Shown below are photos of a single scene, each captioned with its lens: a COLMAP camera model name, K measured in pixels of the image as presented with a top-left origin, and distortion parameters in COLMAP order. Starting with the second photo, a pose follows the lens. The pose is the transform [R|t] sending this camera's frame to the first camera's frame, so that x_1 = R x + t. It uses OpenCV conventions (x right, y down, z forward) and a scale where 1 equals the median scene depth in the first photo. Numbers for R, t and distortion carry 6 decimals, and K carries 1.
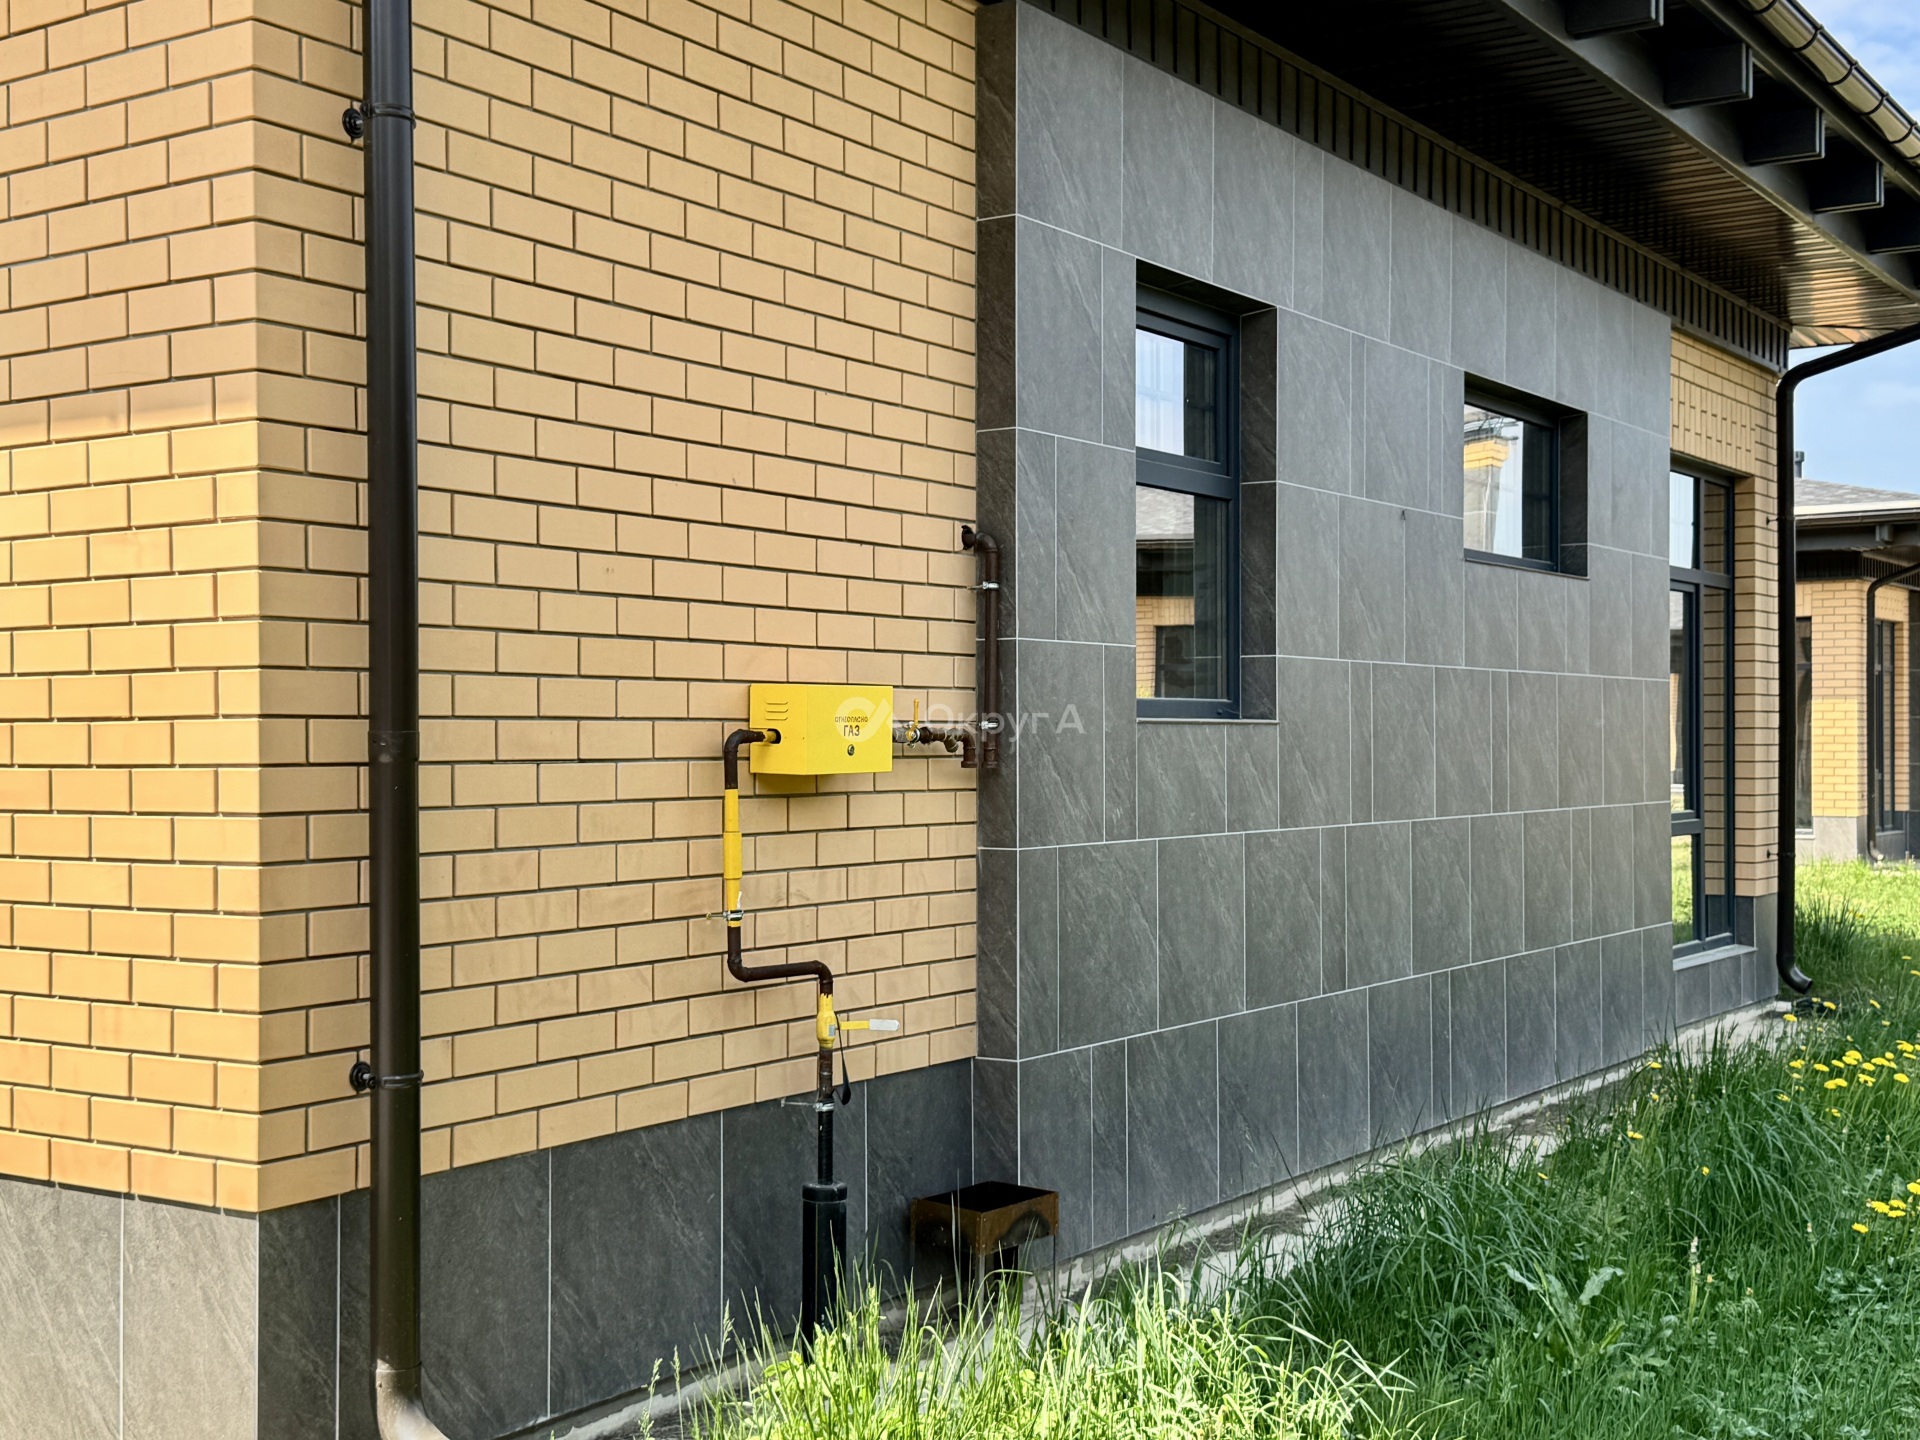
lens RADIAL K [[2352.3, 0, 960.4], [0, 2352.3, 721.6], [0, 0, 1]] dist [0.008573, 0.000000]
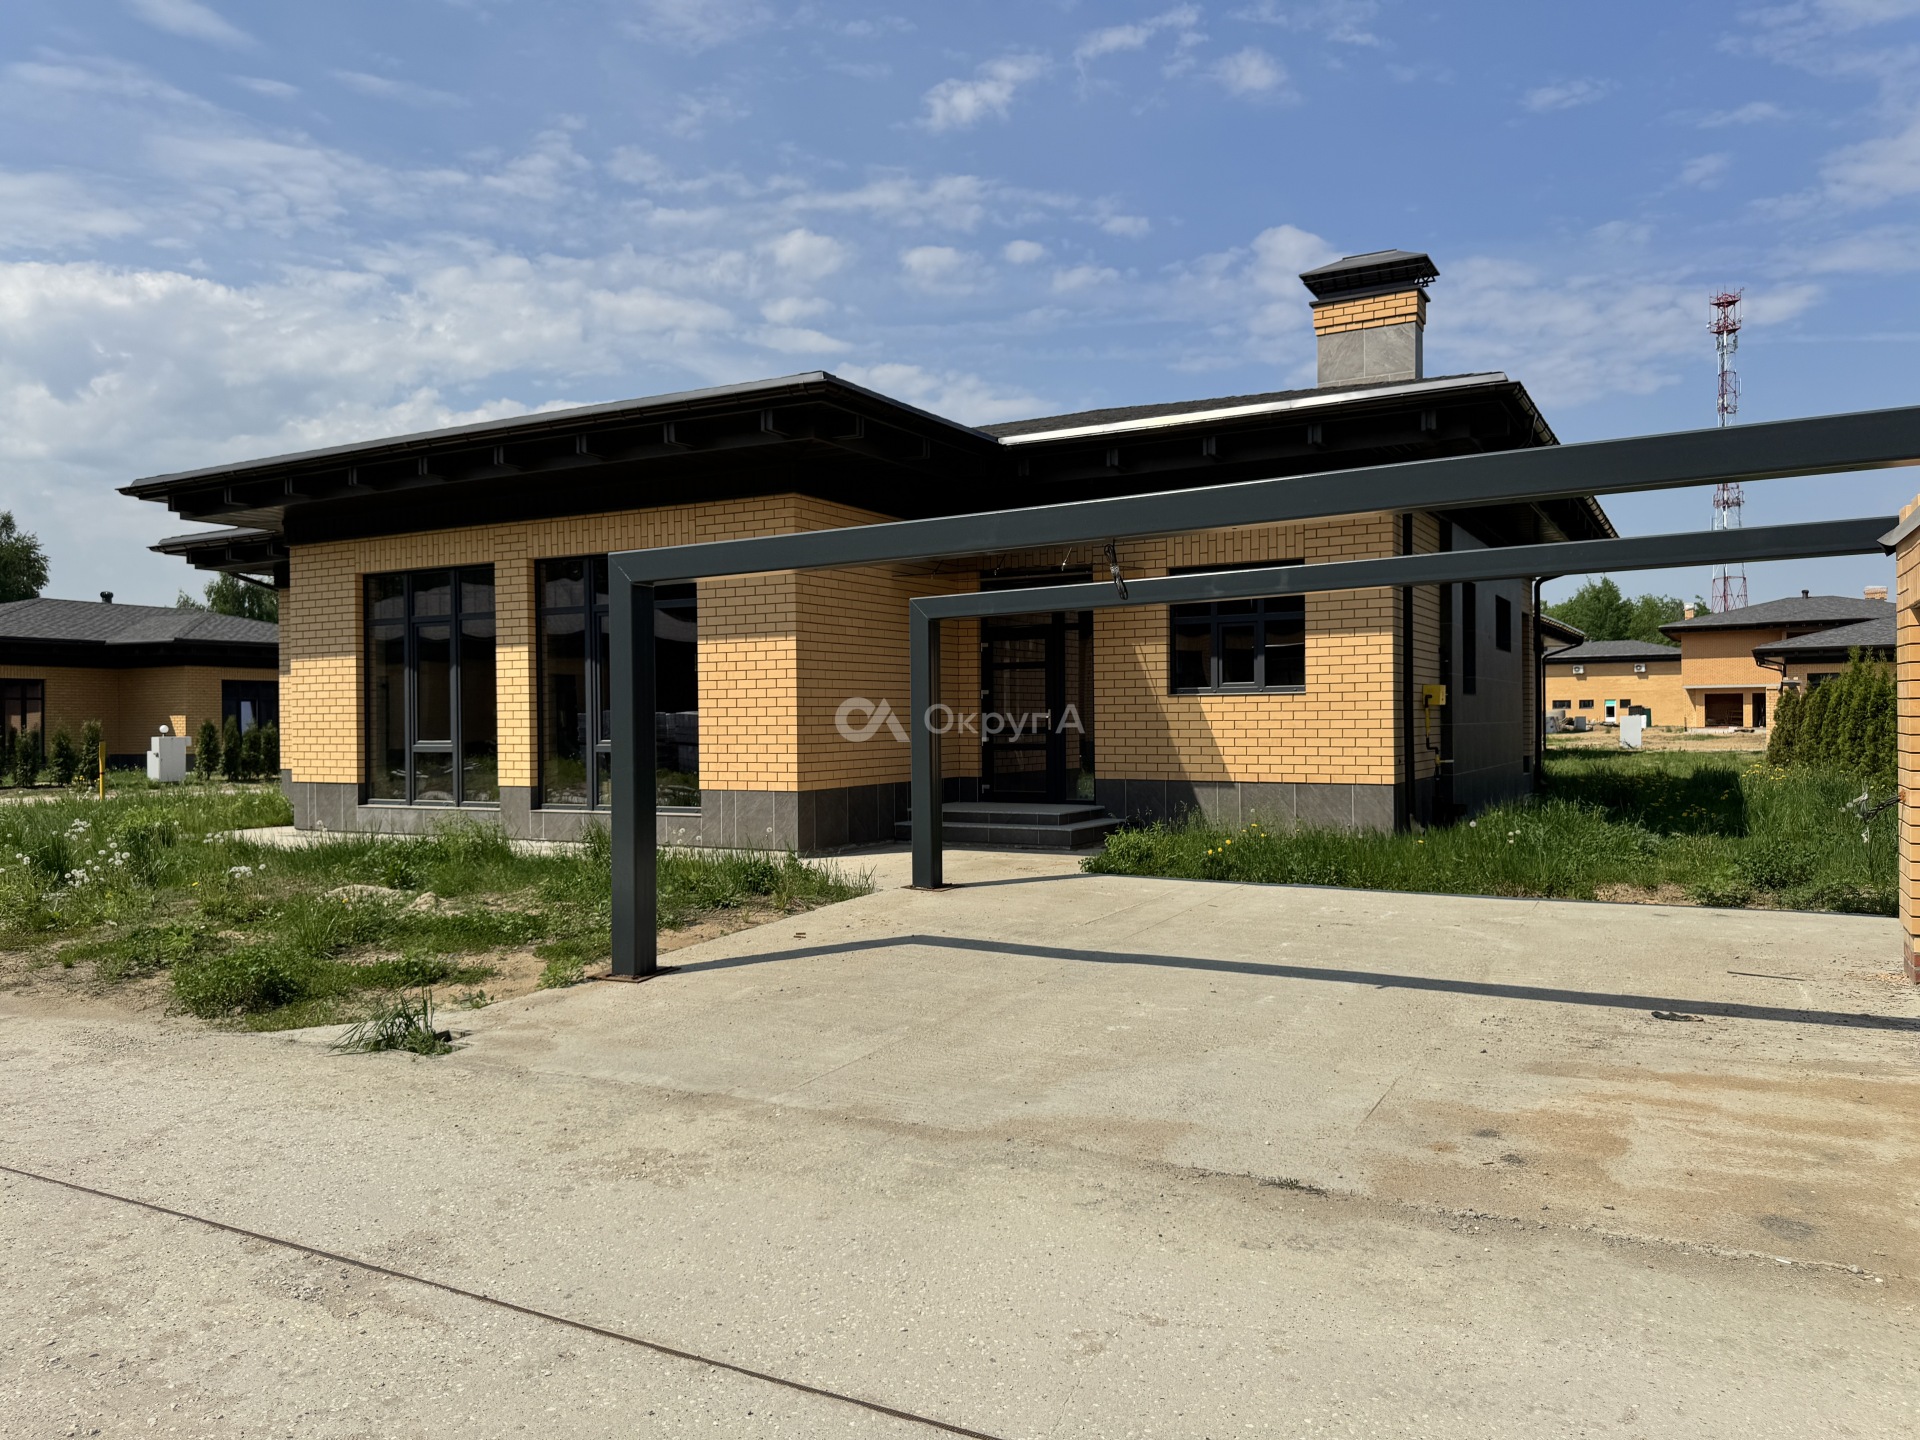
lens RADIAL K [[1355.5, 0, 960.4], [0, 1355.5, 719.6], [0, 0, 1]] dist [0.000686, 0.000044]
pose [[0.997273, -0.005234, 0.073619, -1.429685], [0.004570, 0.999947, 0.009192, 0.027995], [-0.073664, -0.008830, 0.997244, -1.895085]]
